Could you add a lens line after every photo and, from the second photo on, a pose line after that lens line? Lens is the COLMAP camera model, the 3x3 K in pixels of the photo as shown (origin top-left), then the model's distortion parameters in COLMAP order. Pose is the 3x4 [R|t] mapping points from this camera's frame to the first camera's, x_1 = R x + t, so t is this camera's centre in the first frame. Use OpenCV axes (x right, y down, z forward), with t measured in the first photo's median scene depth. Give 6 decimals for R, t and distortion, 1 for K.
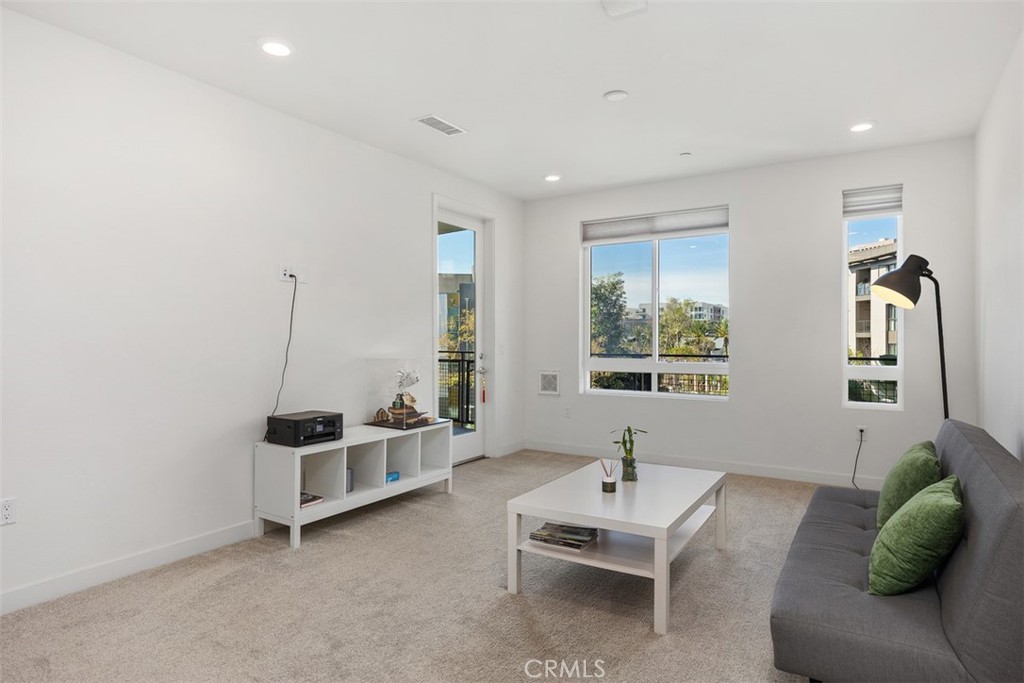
lens RADIAL K [[589.1, 0, 508.2], [0, 589.1, 338.1], [0, 0, 1]] dist [0.011229, 0.000743]
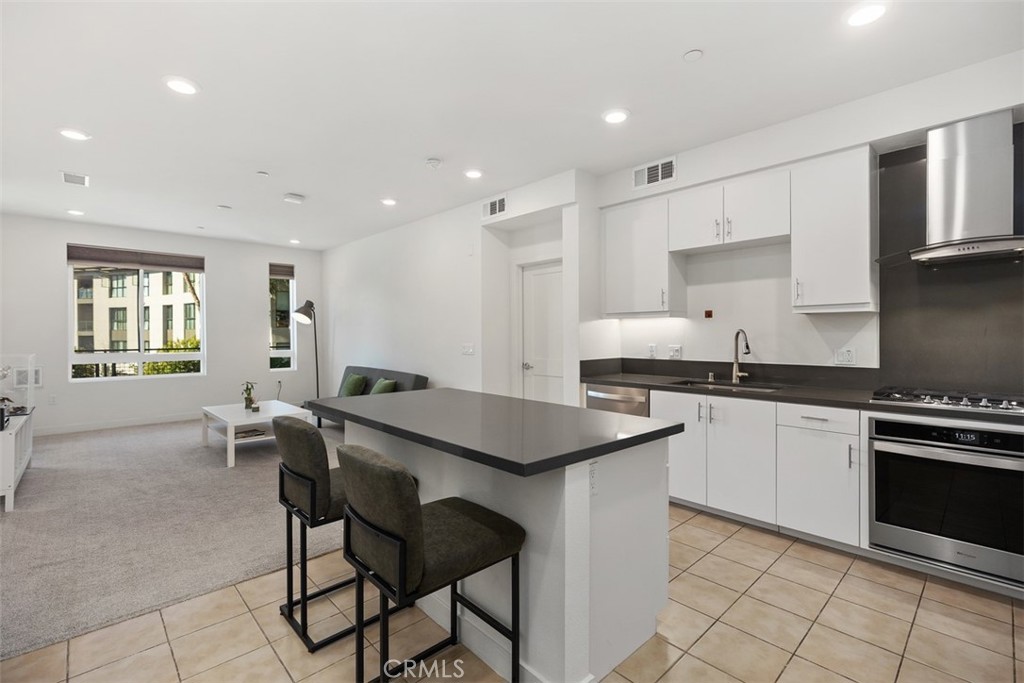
lens RADIAL K [[461.3, 0, 513.2], [0, 461.3, 336.7], [0, 0, 1]] dist [0.004132, 0.000184]
pose [[0.243978, -0.006487, 0.969759, -0.628500], [0.004703, 0.999974, 0.005506, -0.004730], [-0.969769, 0.003218, 0.244002, -0.147621]]
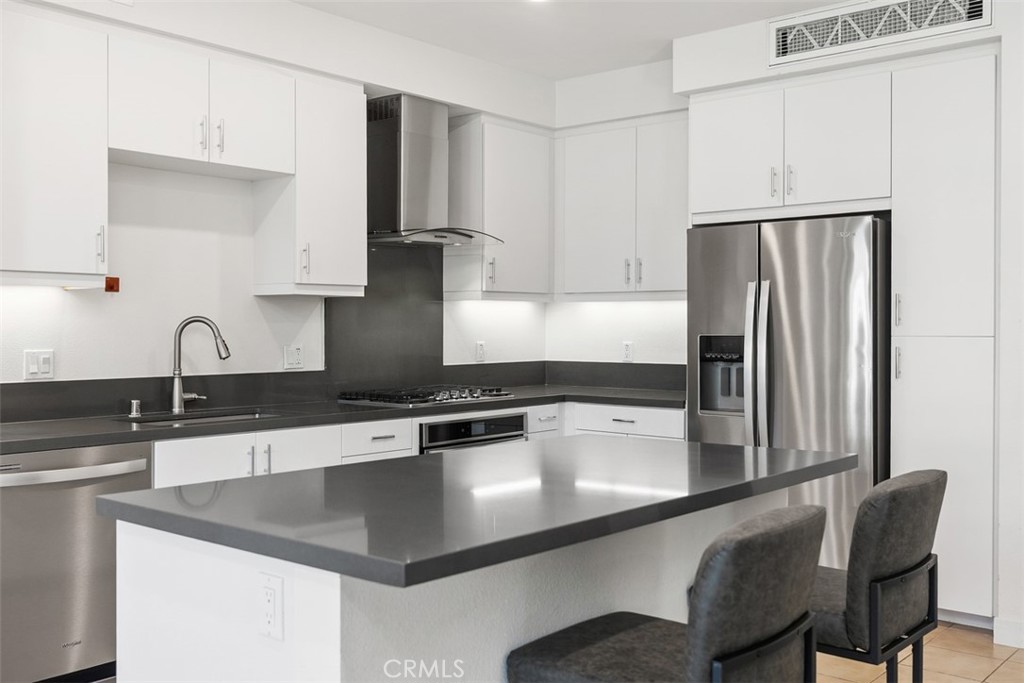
lens RADIAL K [[1008.5, 0, 512.0], [0, 1008.5, 341.5], [0, 0, 1]] dist [0.000439, 0.002188]
pose [[-0.991348, -0.000743, 0.131257, -0.293103], [0.001102, 0.999902, 0.013980, -0.001085], [-0.131254, 0.014004, -0.991250, 0.429842]]
